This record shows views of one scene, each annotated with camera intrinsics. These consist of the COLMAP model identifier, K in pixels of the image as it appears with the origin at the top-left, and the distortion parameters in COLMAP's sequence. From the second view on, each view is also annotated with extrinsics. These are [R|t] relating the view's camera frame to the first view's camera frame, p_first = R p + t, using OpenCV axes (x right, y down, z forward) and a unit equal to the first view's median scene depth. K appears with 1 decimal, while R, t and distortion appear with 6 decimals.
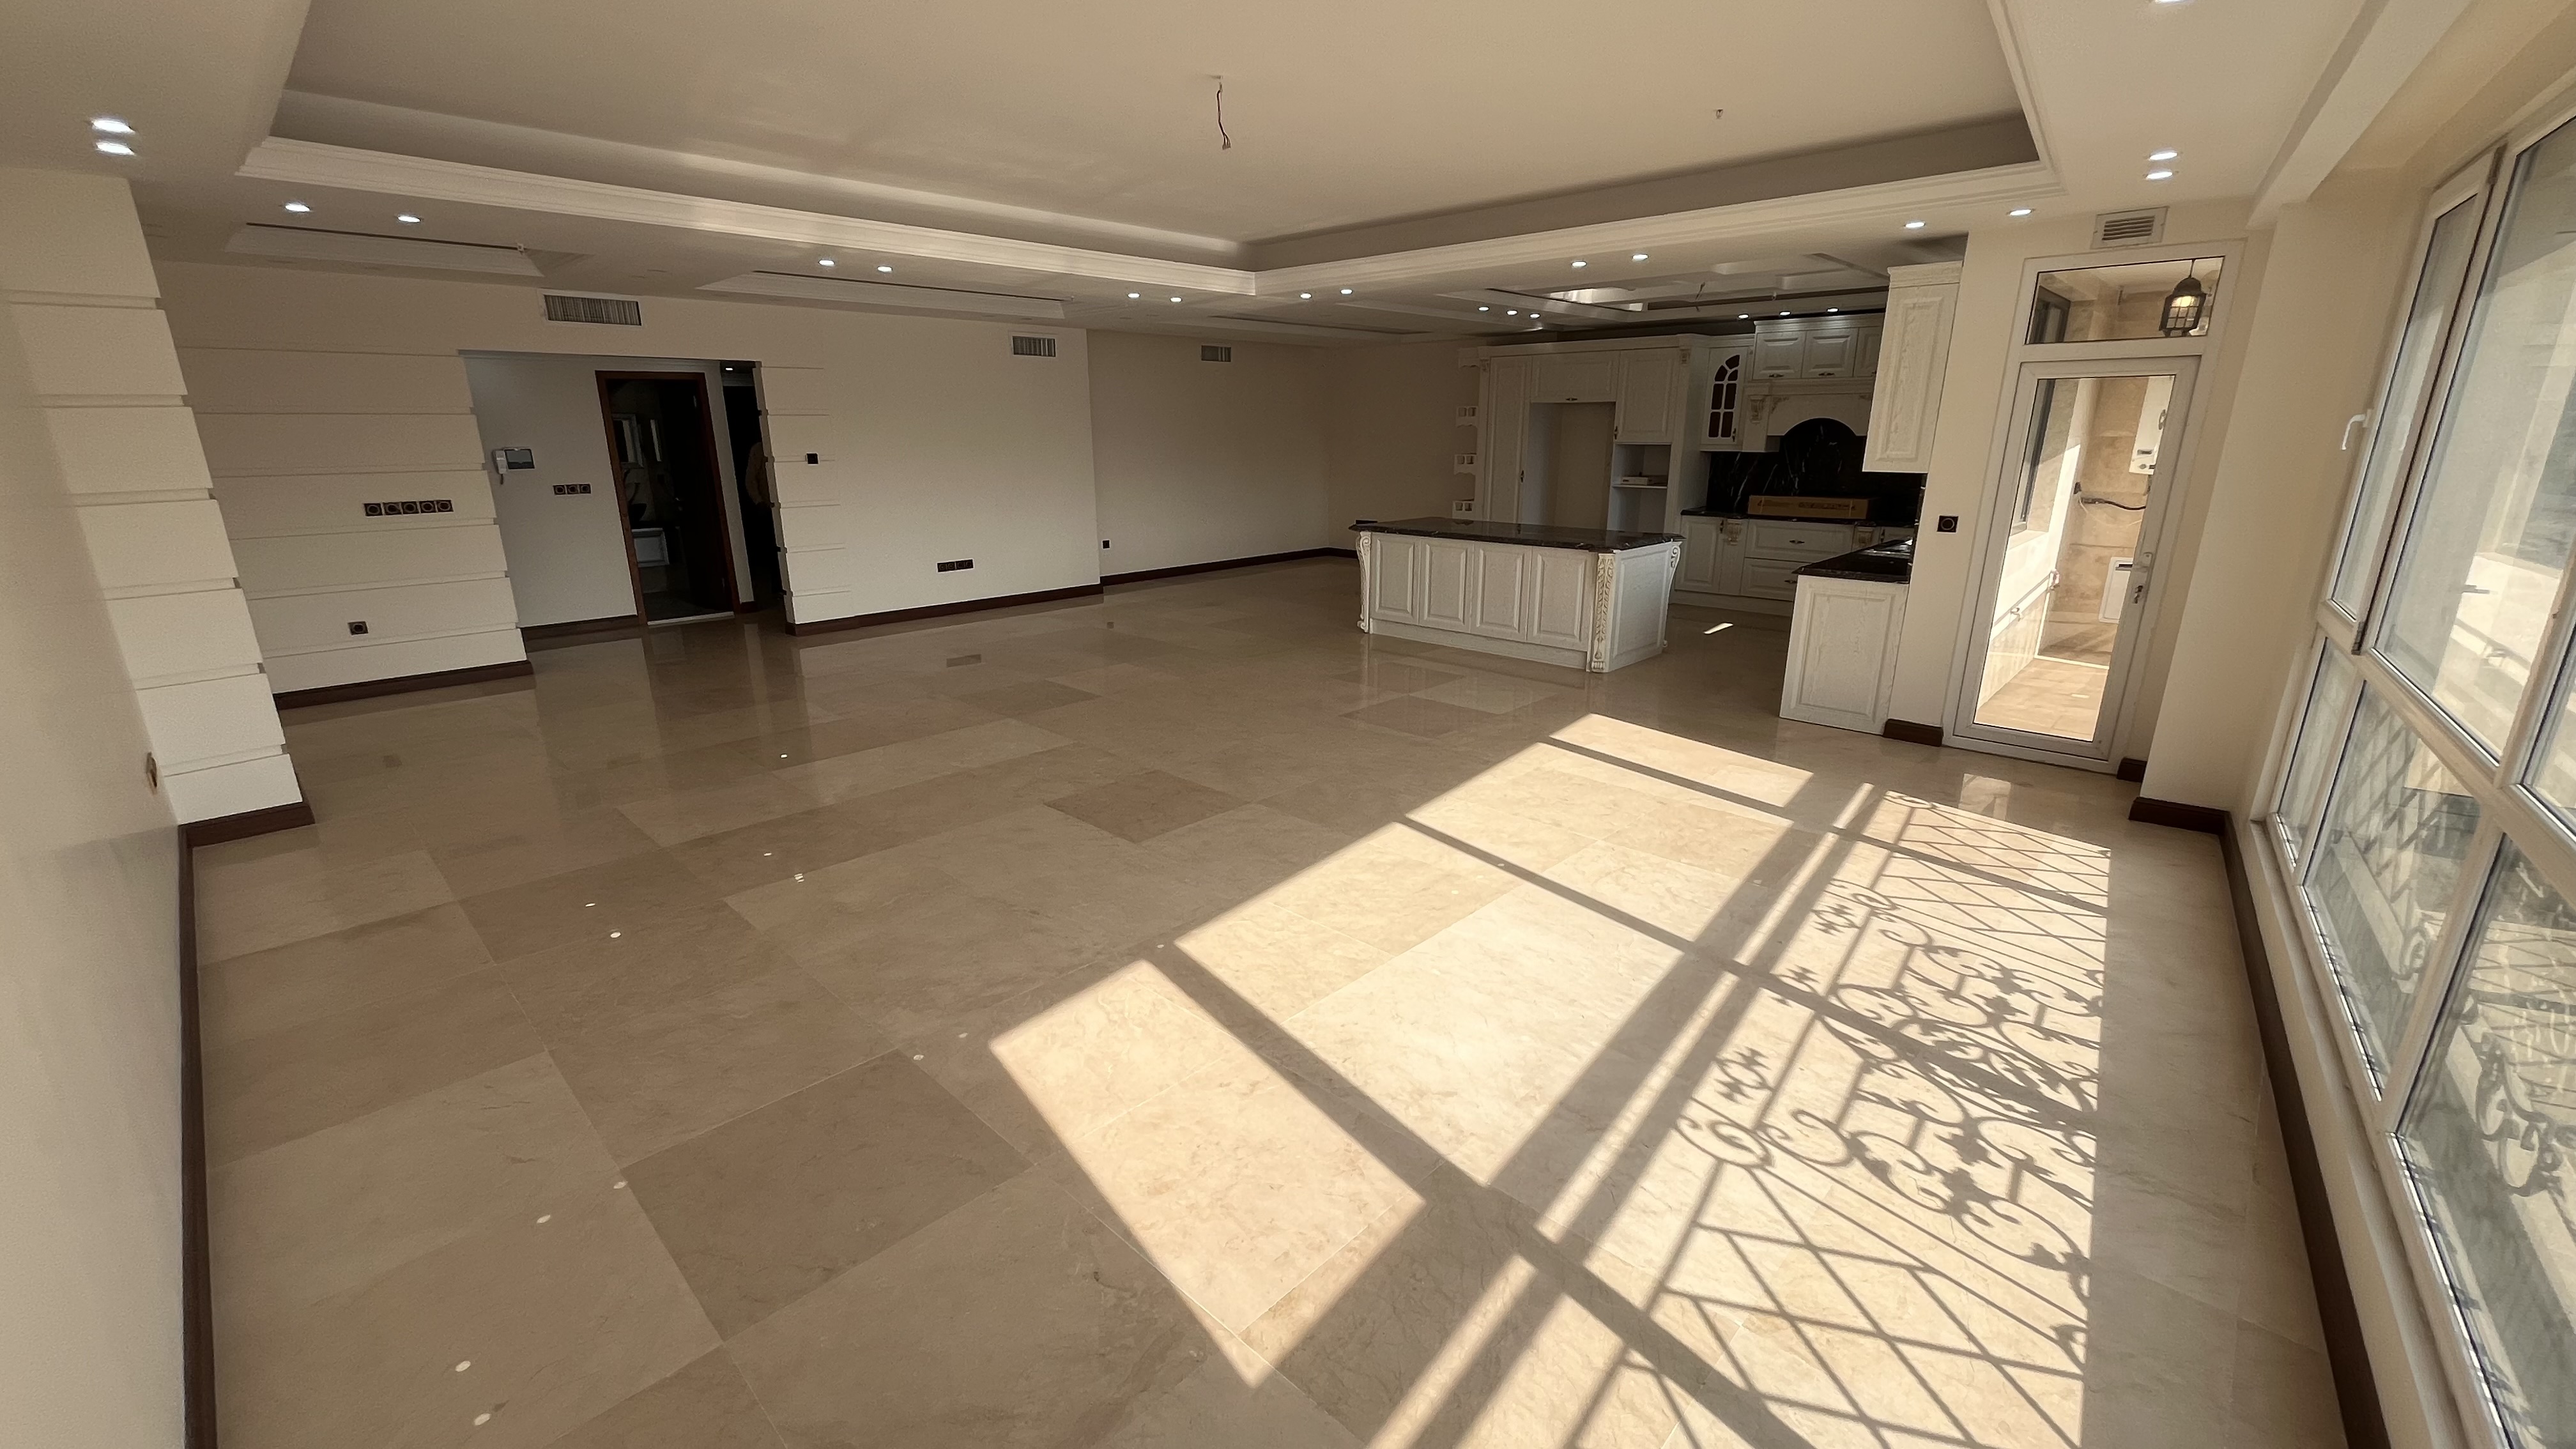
lens RADIAL K [[1034.2, 0, 1284.1], [0, 1034.2, 731.0], [0, 0, 1]] dist [-0.002087, -0.000143]
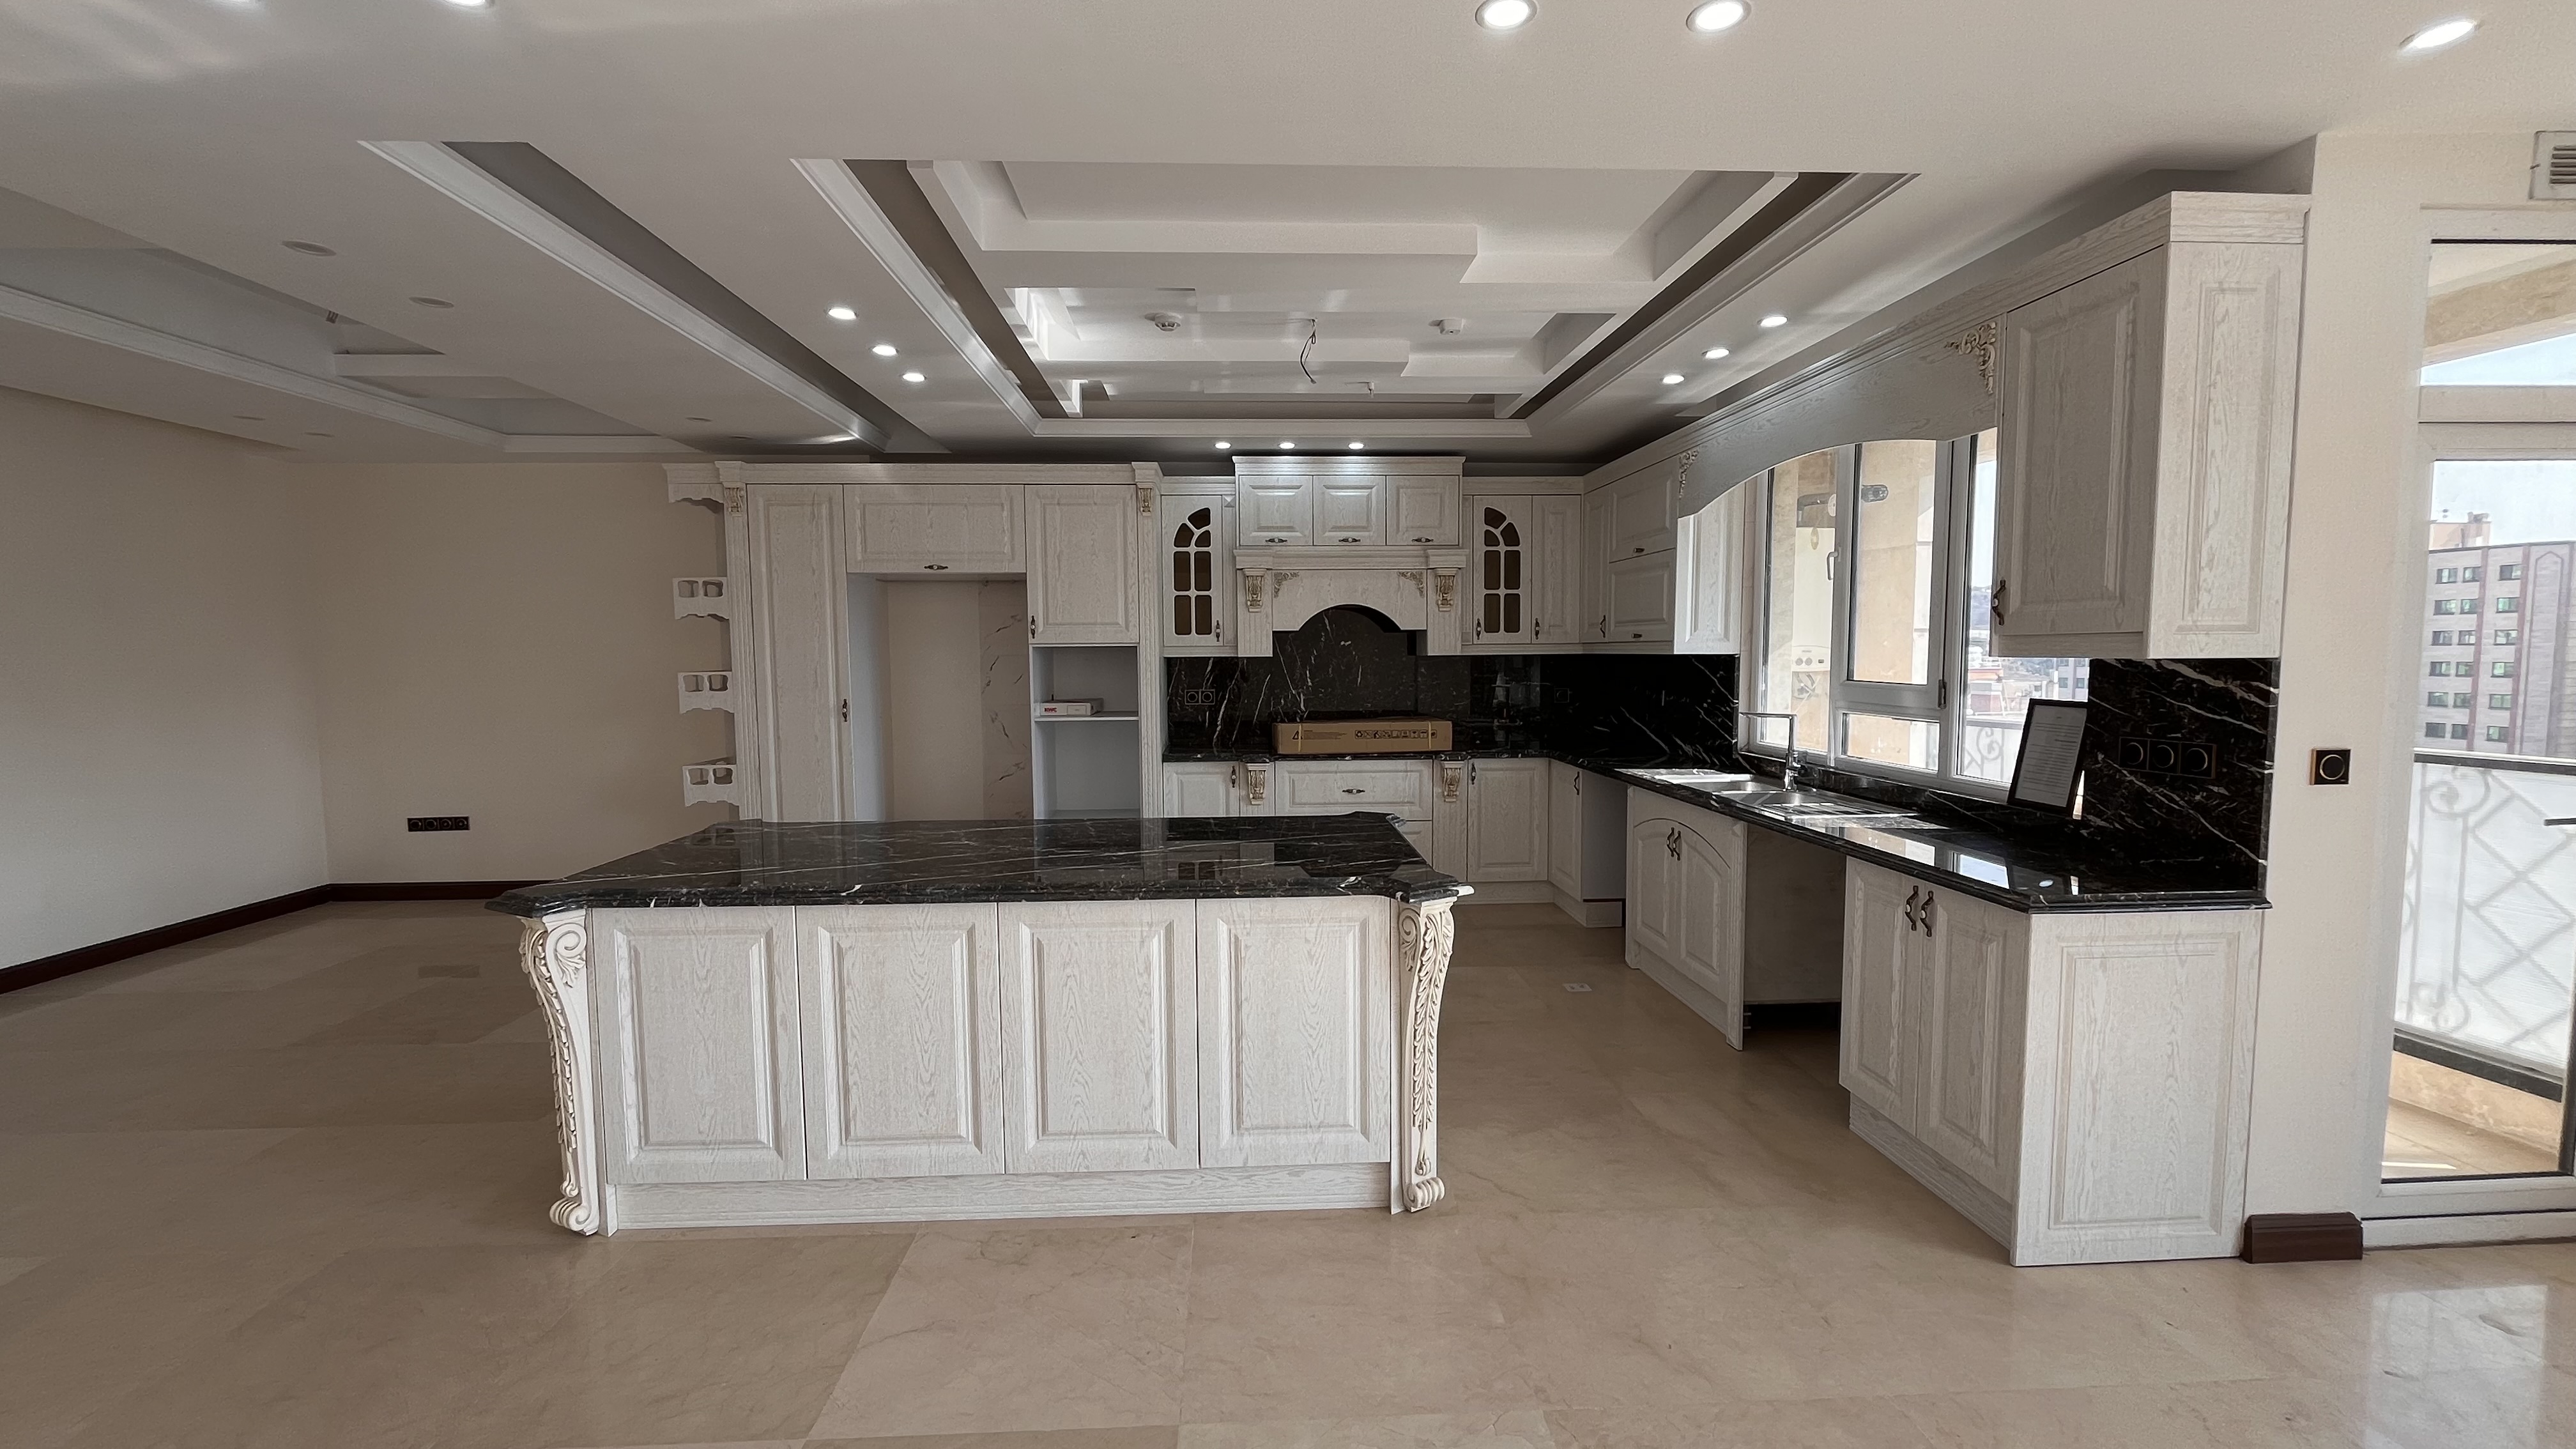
lens RADIAL K [[1034.2, 0, 1284.1], [0, 1034.2, 731.0], [0, 0, 1]] dist [-0.002087, -0.000143]
pose [[0.685841, -0.057515, 0.725475, 0.007805], [0.211021, 0.969761, -0.122611, -0.148515], [-0.696485, 0.237183, 0.677239, 0.585886]]
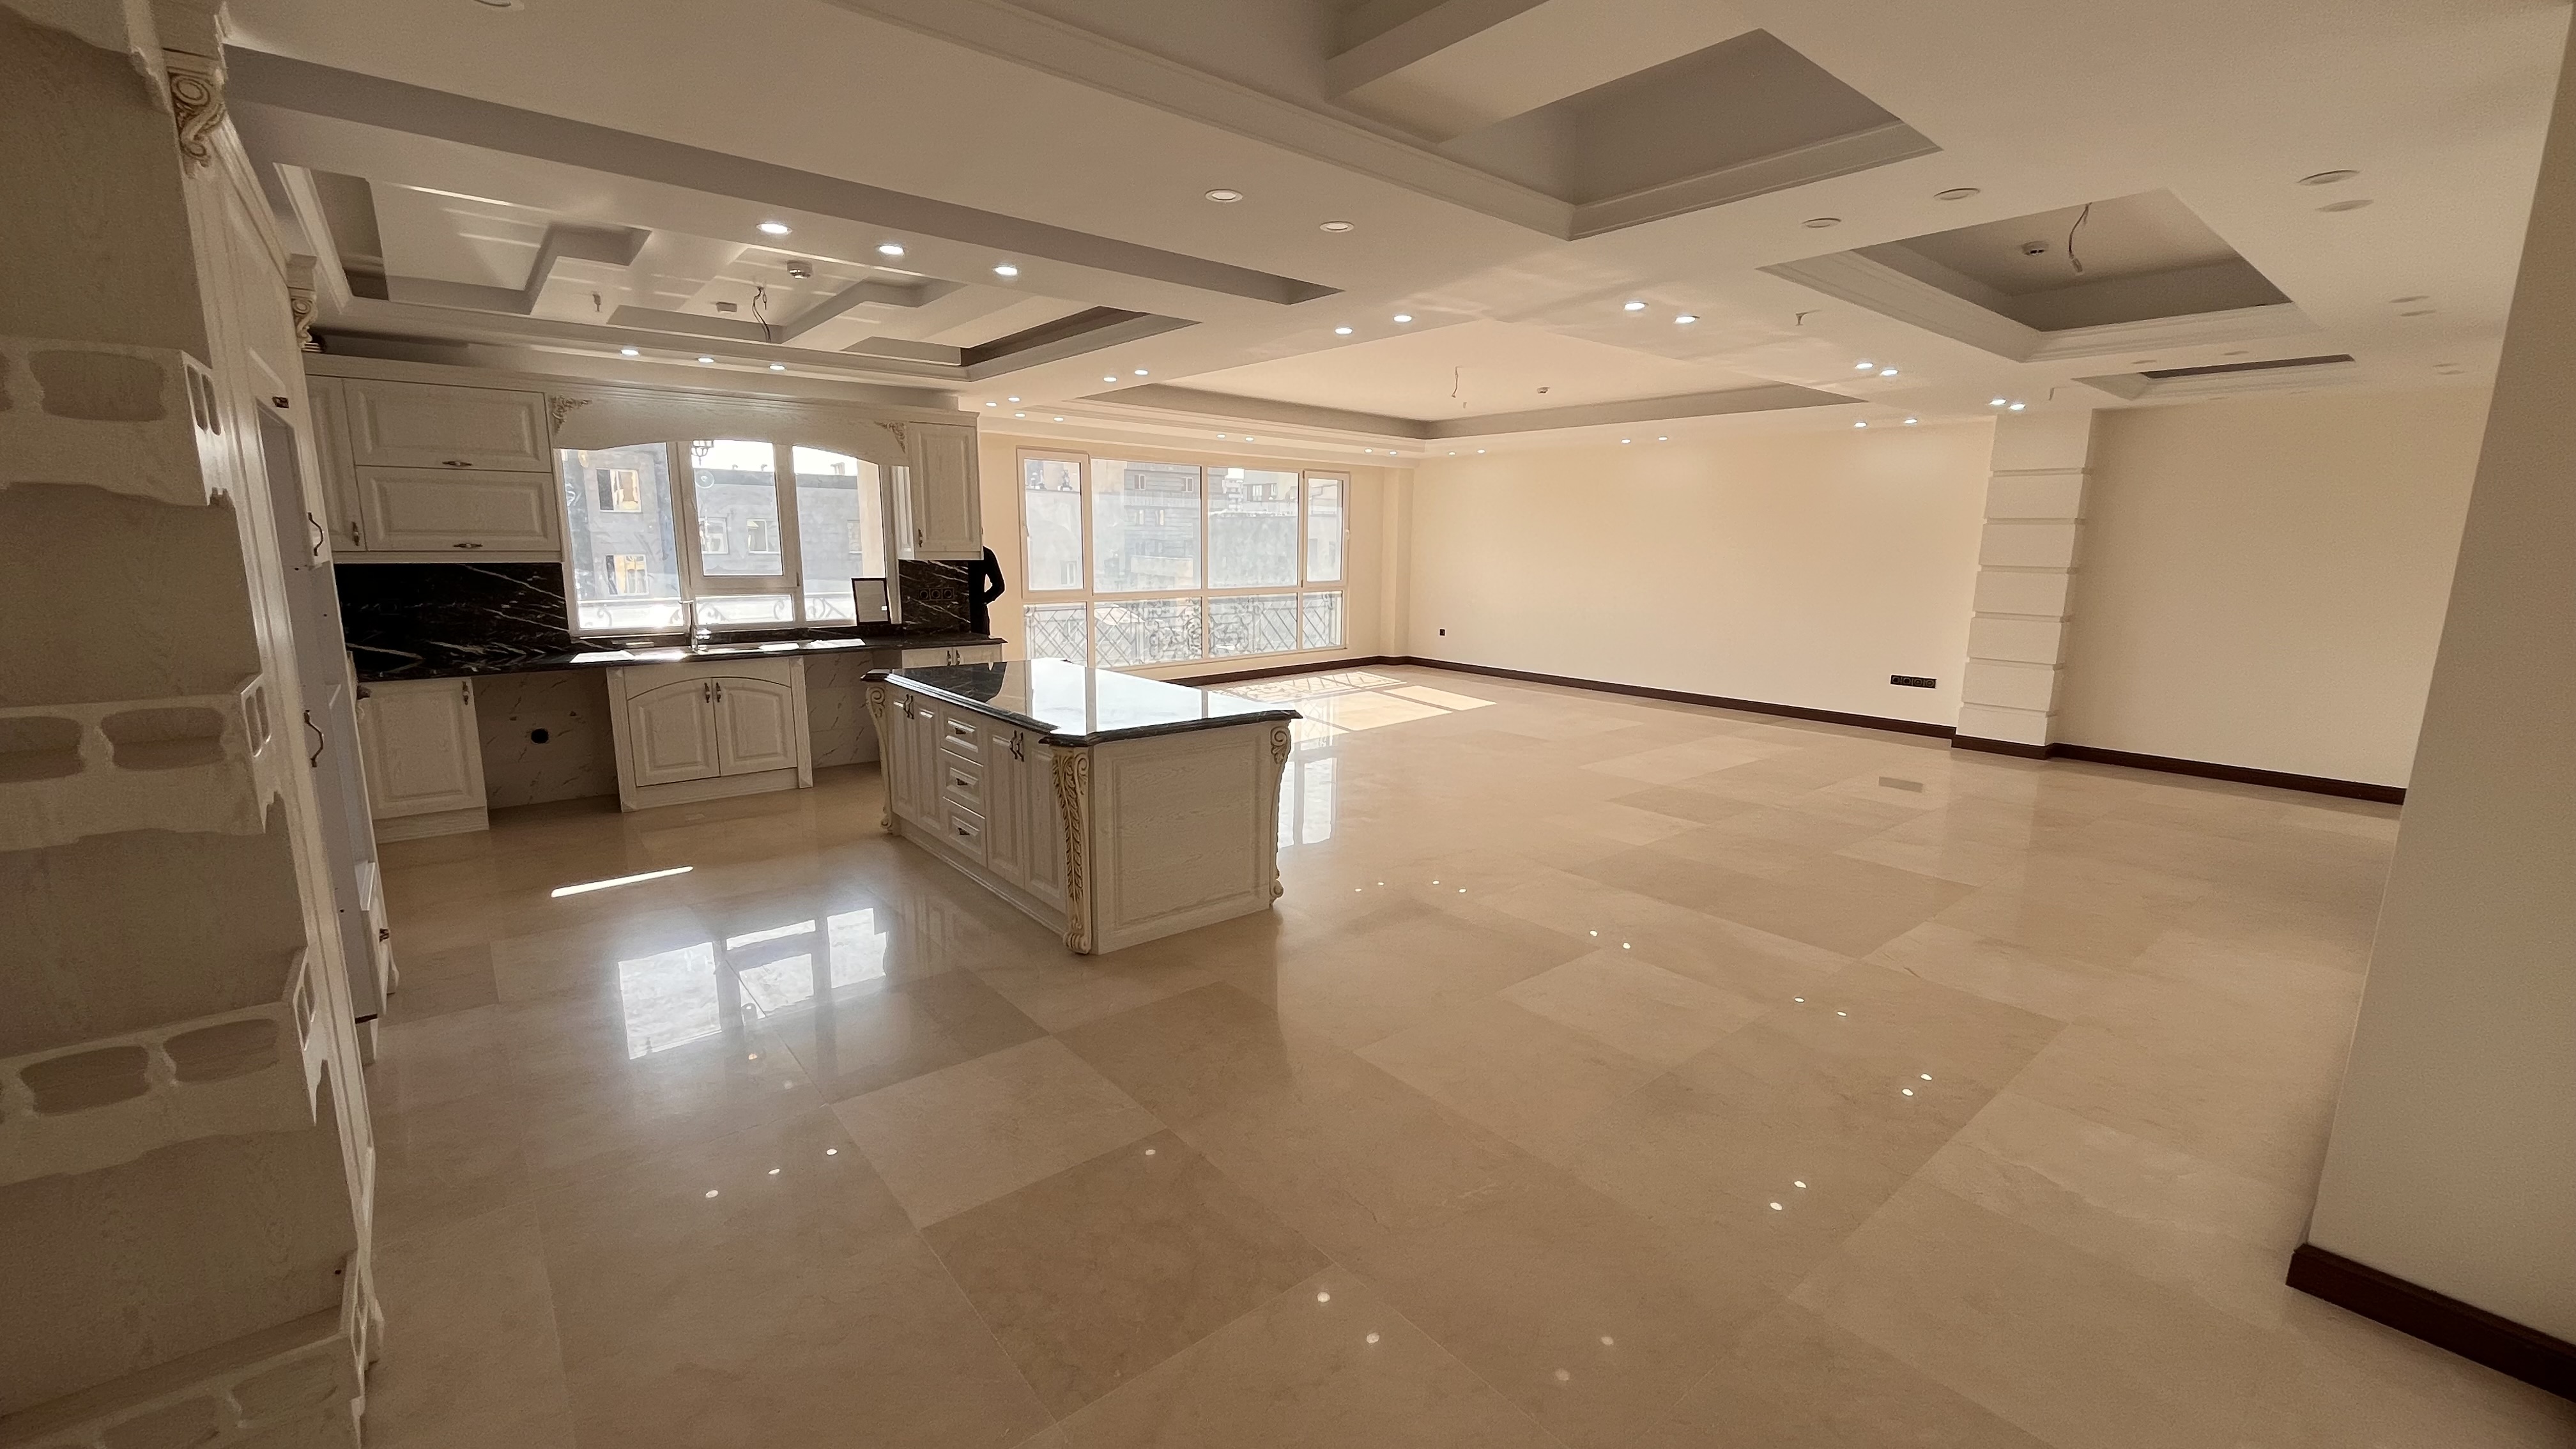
lens RADIAL K [[1034.2, 0, 1284.1], [0, 1034.2, 731.0], [0, 0, 1]] dist [-0.002087, -0.000143]
pose [[-0.993056, -0.019901, 0.115945, 0.011536], [0.034249, 0.893986, 0.446785, -0.367165], [-0.112544, 0.447654, -0.887096, 1.297551]]
